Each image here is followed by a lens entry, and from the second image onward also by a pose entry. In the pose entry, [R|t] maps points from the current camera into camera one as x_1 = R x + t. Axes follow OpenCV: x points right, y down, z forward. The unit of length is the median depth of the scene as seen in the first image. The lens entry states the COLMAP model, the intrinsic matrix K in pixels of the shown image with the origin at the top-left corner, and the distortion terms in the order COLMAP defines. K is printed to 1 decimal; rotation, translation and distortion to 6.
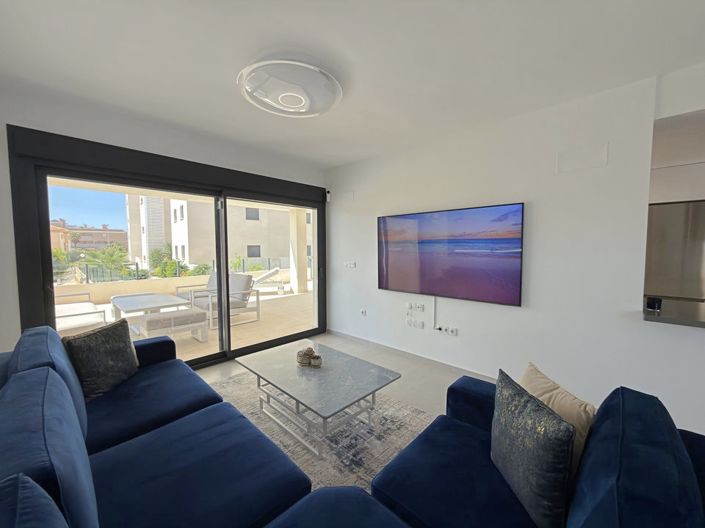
lens RADIAL K [[281.9, 0, 351.2], [0, 281.9, 263.4], [0, 0, 1]] dist [-0.000341, 0.000168]
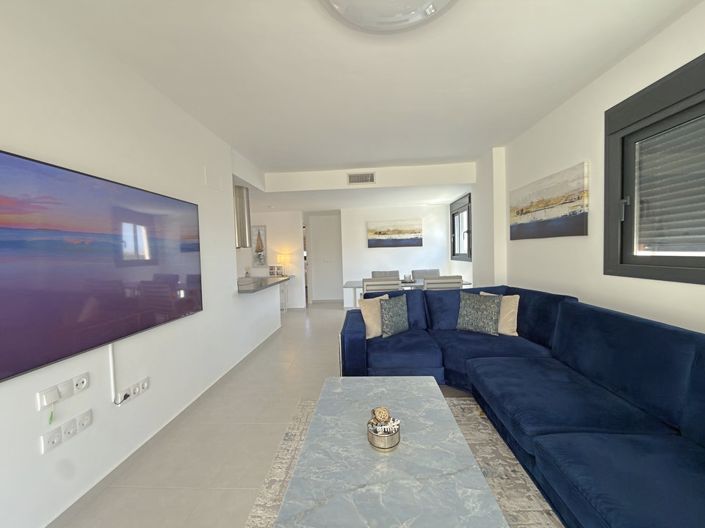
lens RADIAL K [[281.9, 0, 352.4], [0, 281.9, 264.5], [0, 0, 1]] dist [-0.000341, 0.000168]
pose [[-0.655072, -0.008862, 0.755514, -0.291298], [0.076820, 0.993968, 0.078266, -0.024954], [-0.751651, 0.109308, -0.650440, 0.743860]]
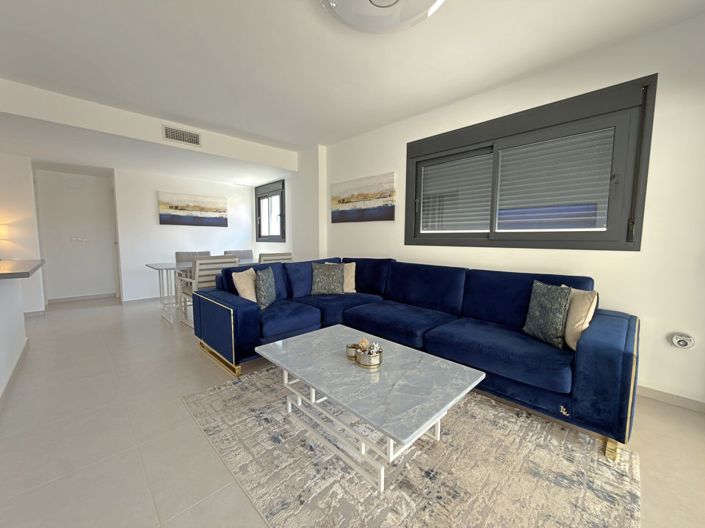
lens RADIAL K [[281.9, 0, 351.8], [0, 281.9, 265.2], [0, 0, 1]] dist [-0.000341, 0.000168]
pose [[-0.999680, -0.003854, 0.025019, -0.072307], [-0.000083, 0.988839, 0.148986, 0.002934], [-0.025314, 0.148937, -0.988523, 0.898882]]
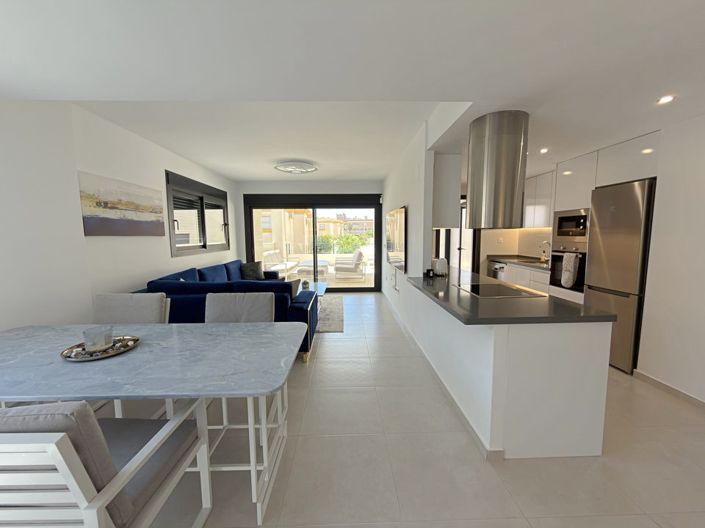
lens RADIAL K [[281.9, 0, 352.0], [0, 281.9, 262.6], [0, 0, 1]] dist [-0.000341, 0.000168]
pose [[0.710903, 0.069193, -0.699878, 0.886828], [-0.034188, 0.997372, 0.063878, 0.003577], [0.702459, -0.021484, 0.711400, -0.170470]]
